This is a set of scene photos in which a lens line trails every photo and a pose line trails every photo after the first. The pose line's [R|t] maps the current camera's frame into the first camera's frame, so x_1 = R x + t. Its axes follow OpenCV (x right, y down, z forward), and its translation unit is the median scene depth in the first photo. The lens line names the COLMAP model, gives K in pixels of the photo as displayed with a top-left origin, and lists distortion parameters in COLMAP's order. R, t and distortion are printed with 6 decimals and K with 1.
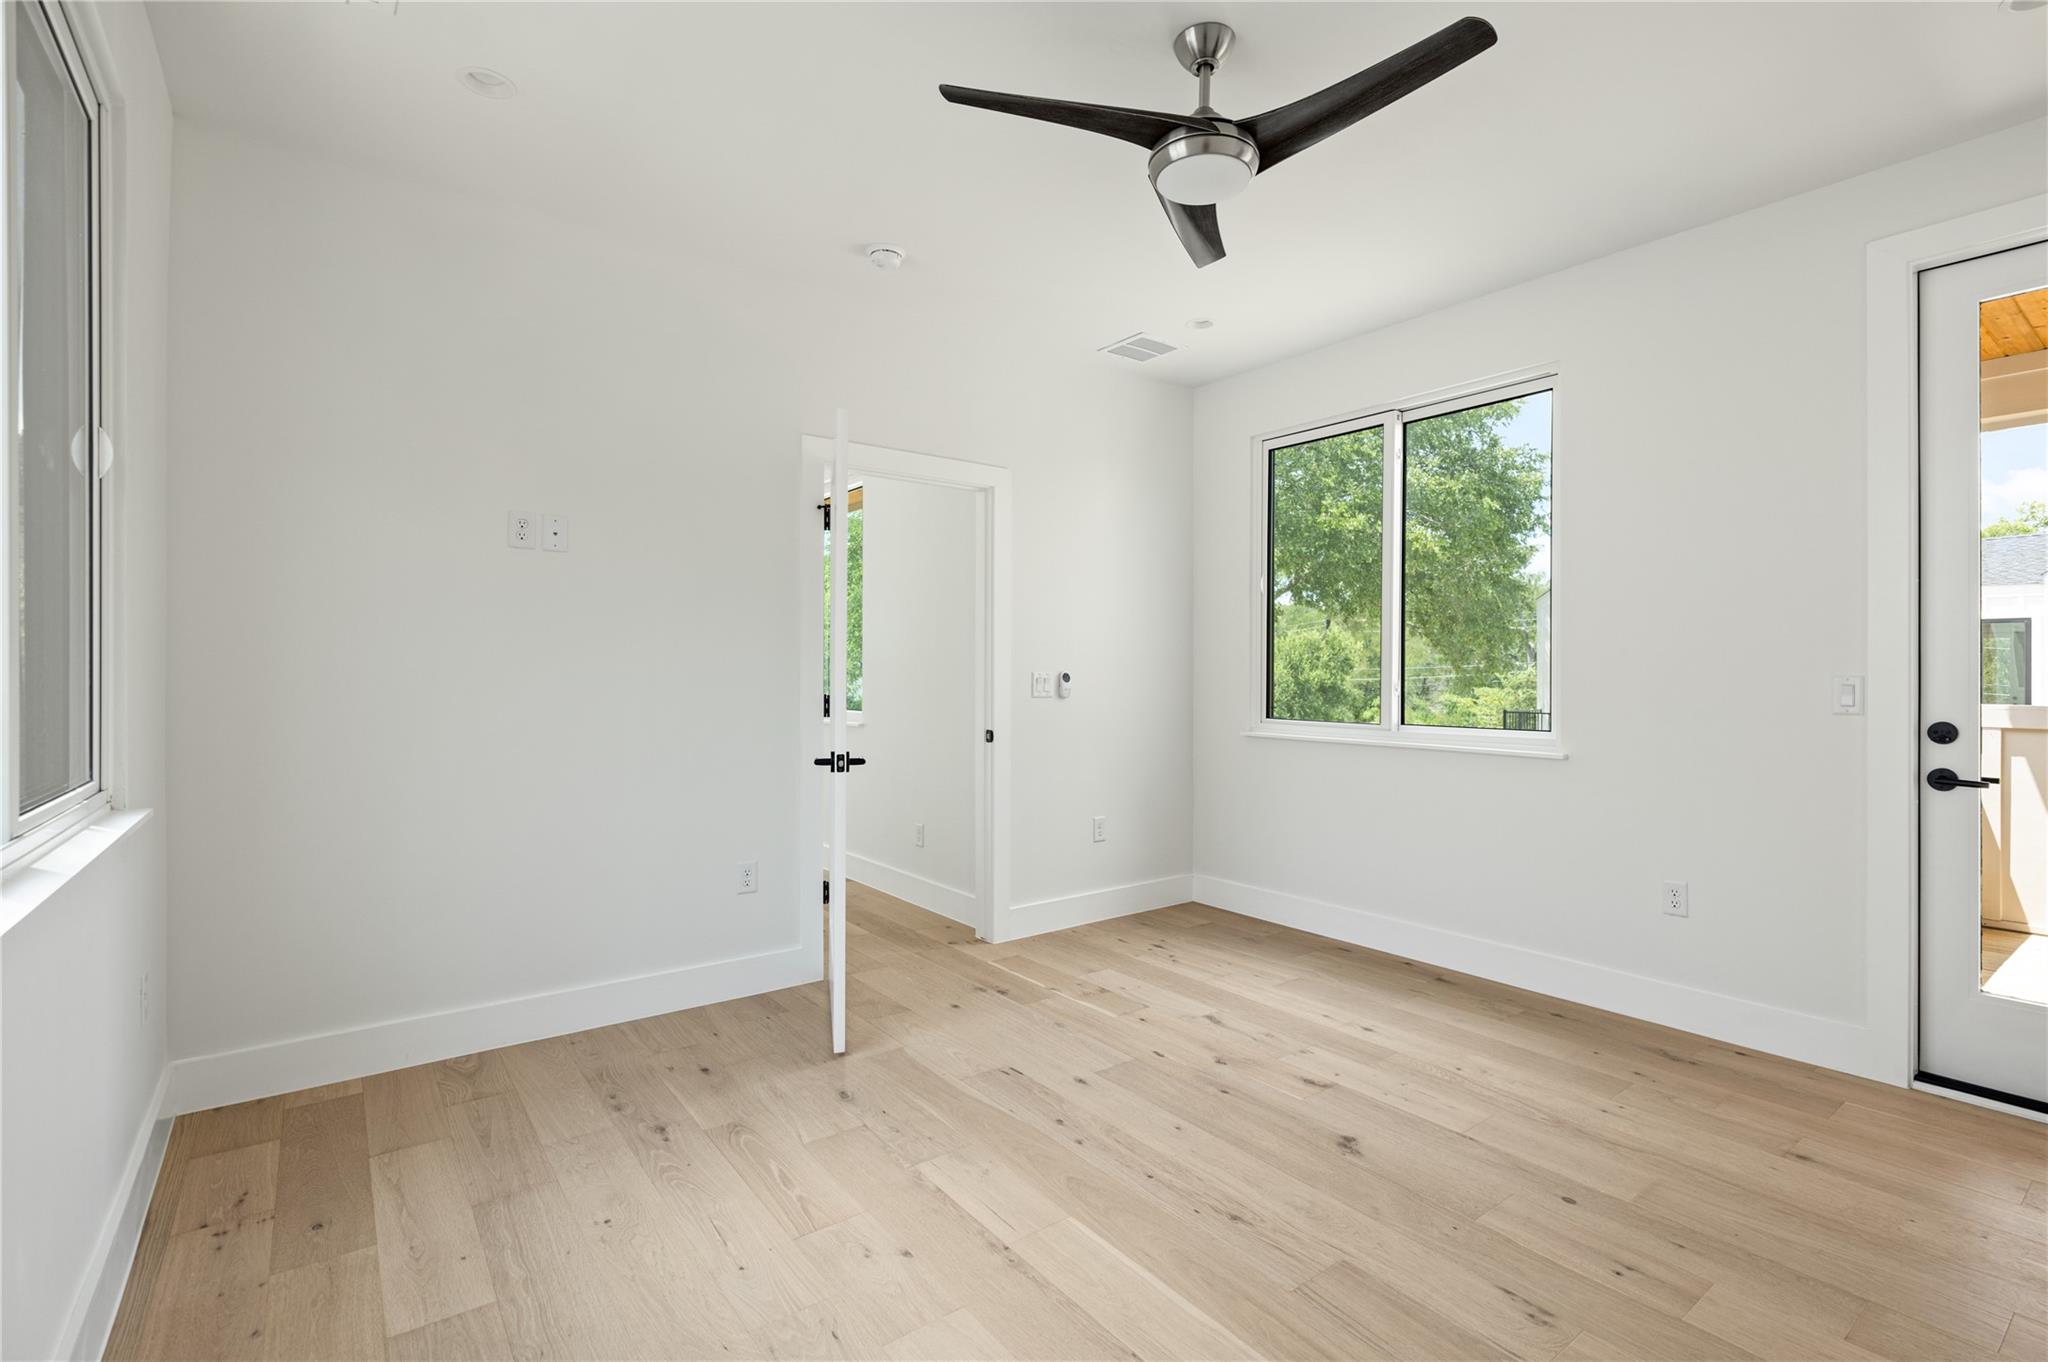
lens RADIAL K [[944.5, 0, 1030.2], [0, 944.5, 674.4], [0, 0, 1]] dist [-0.001888, 0.000137]
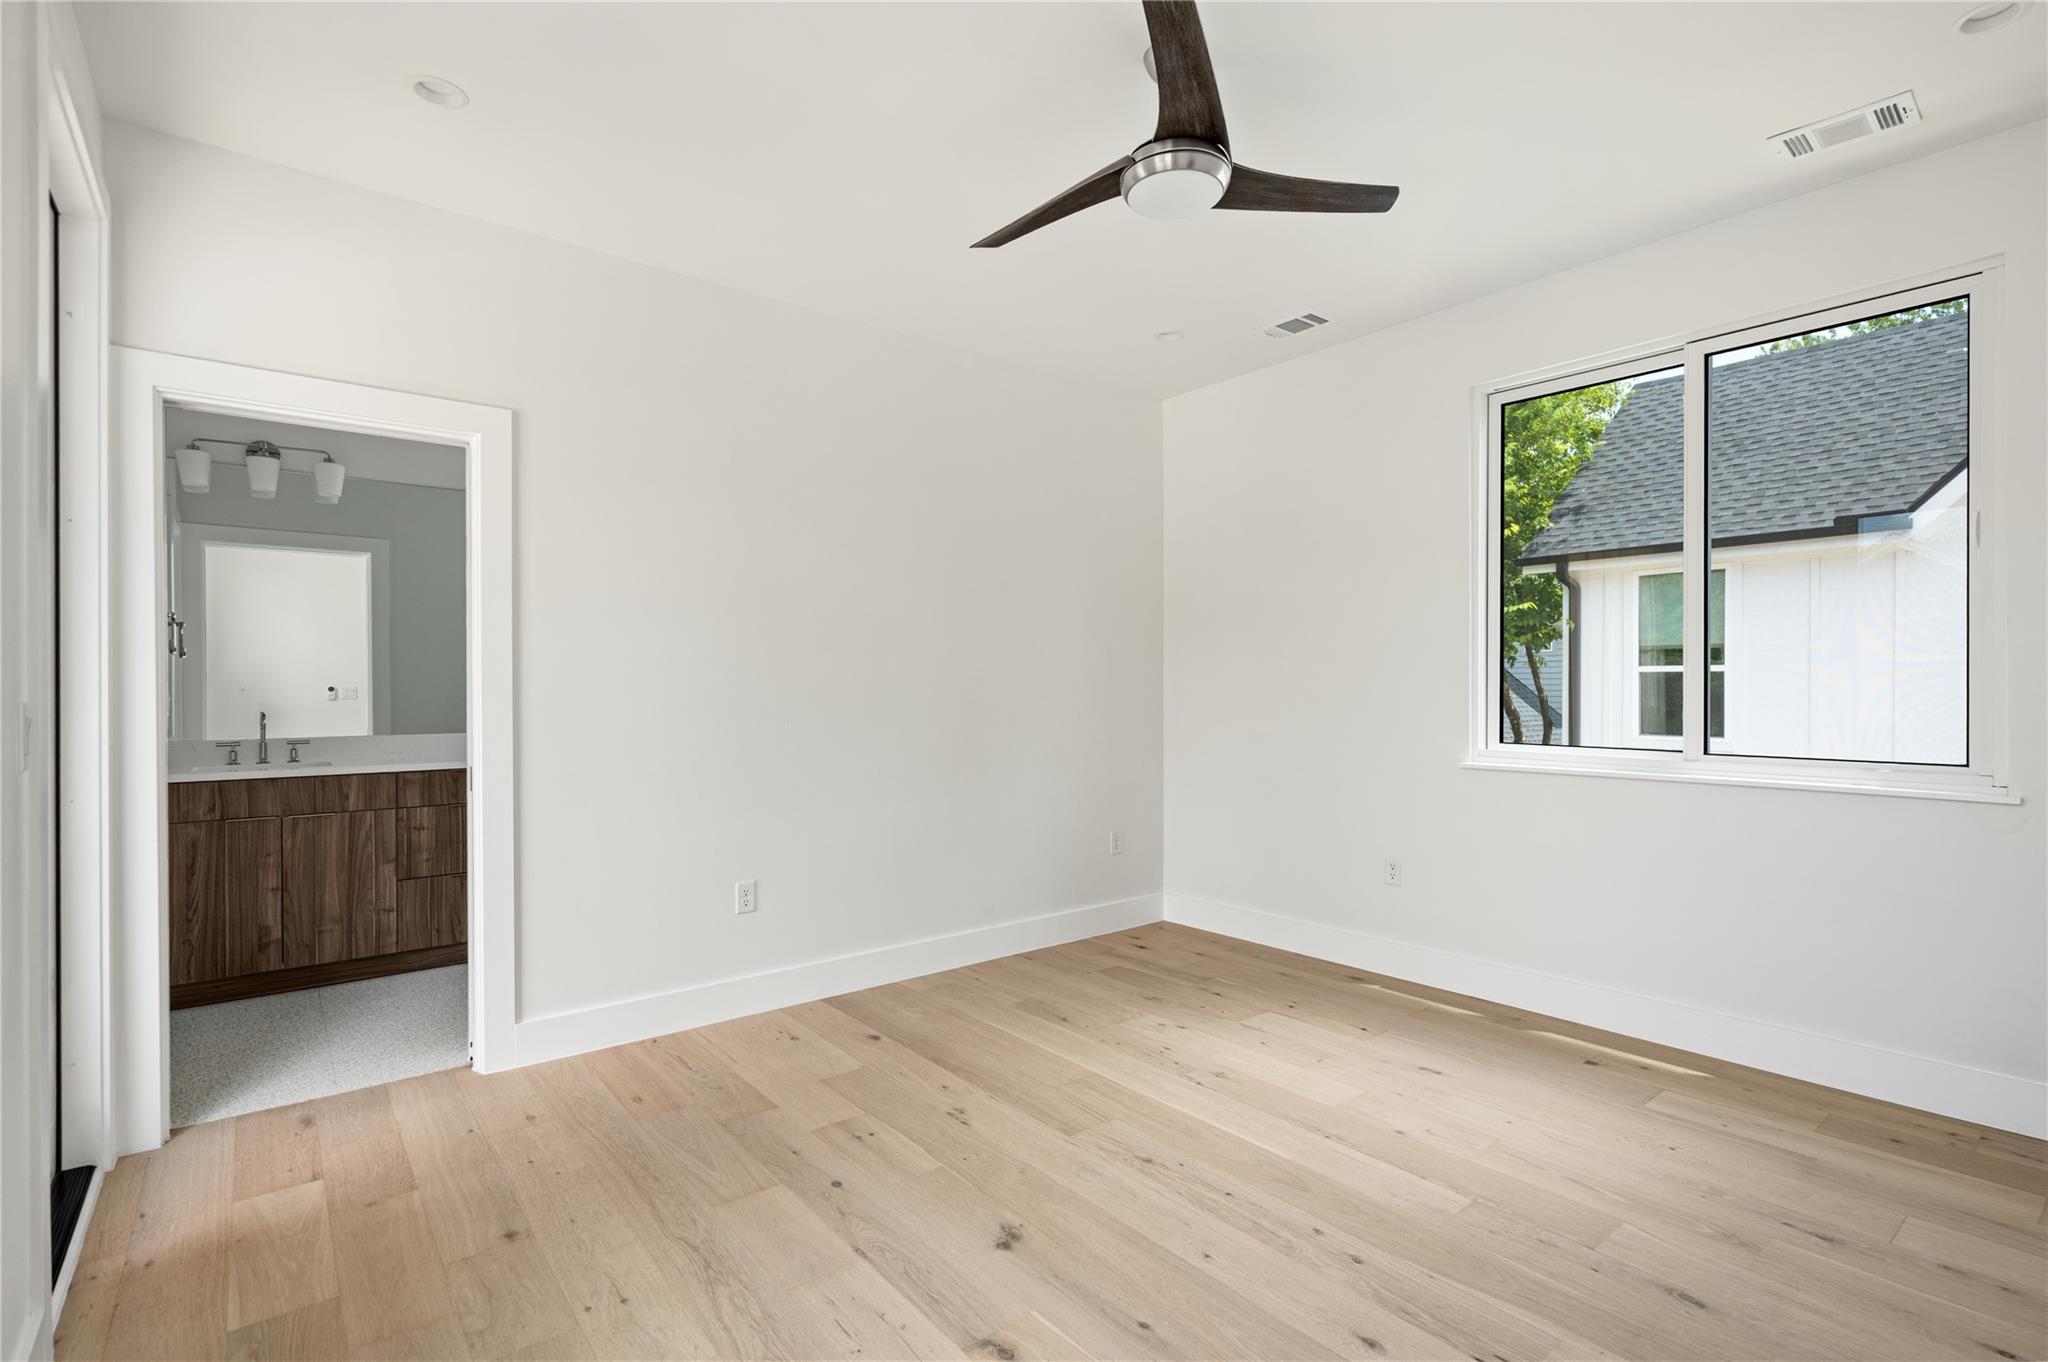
lens RADIAL K [[964.6, 0, 1035.4], [0, 964.6, 686.9], [0, 0, 1]] dist [0.001544, -0.000096]
pose [[-0.999230, 0.003620, -0.039061, 0.346616], [0.003547, 0.999992, 0.001923, -0.008049], [0.039068, 0.001783, -0.999235, 1.887638]]
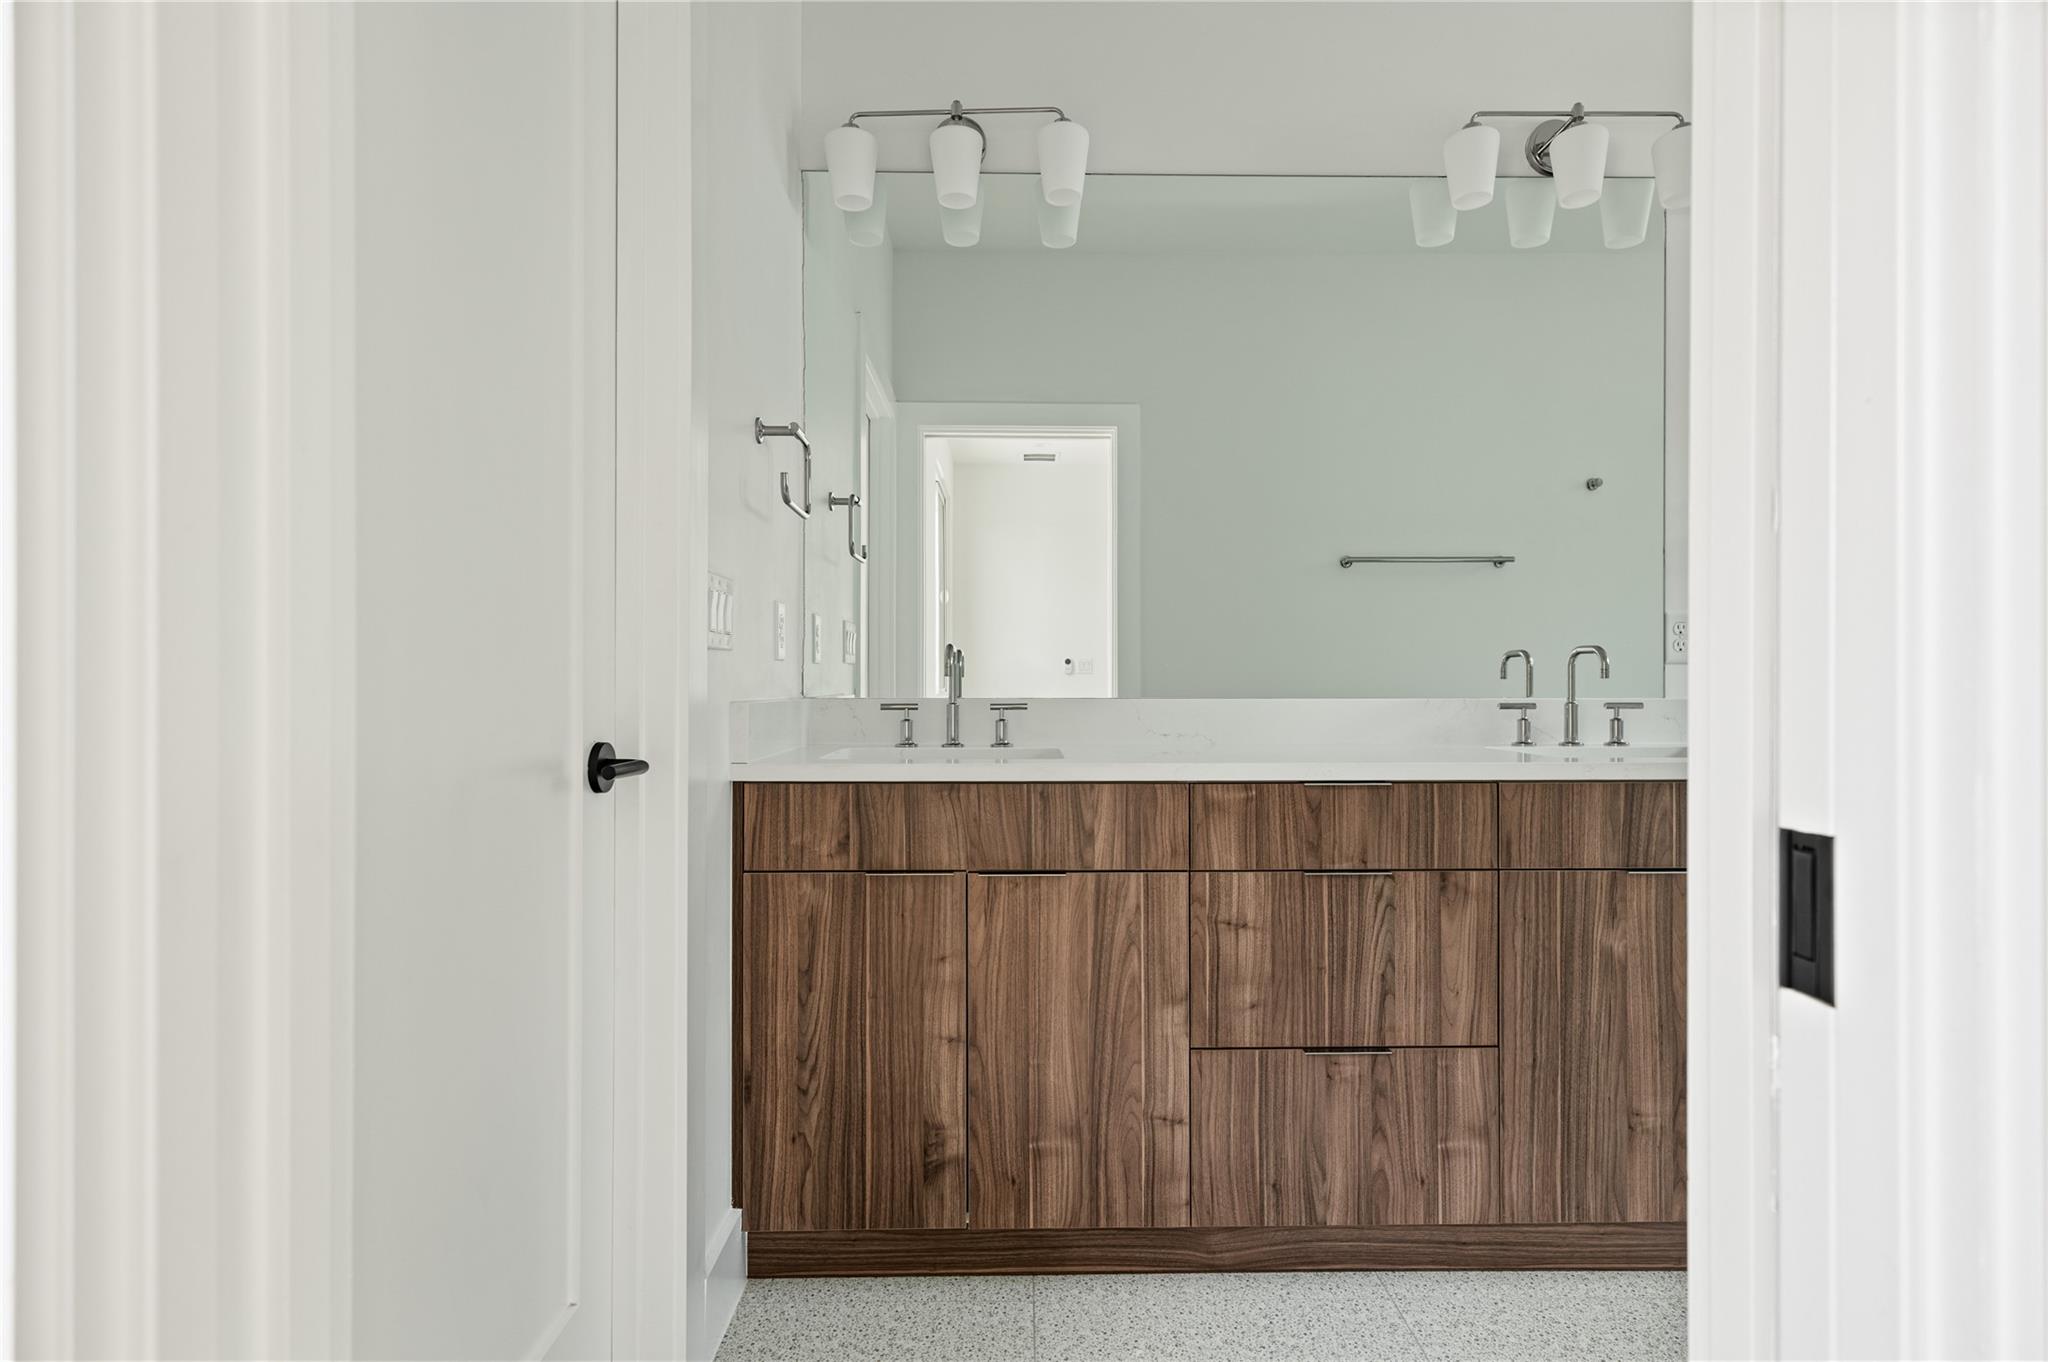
lens RADIAL K [[989.1, 0, 1026.4], [0, 989.1, 681.8], [0, 0, 1]] dist [0.007494, -0.000589]
pose [[-0.805212, 0.000433, 0.592987, 1.066935], [0.000468, 1.000000, -0.000095, 0.068219], [-0.592987, 0.000201, -0.805212, 0.803374]]
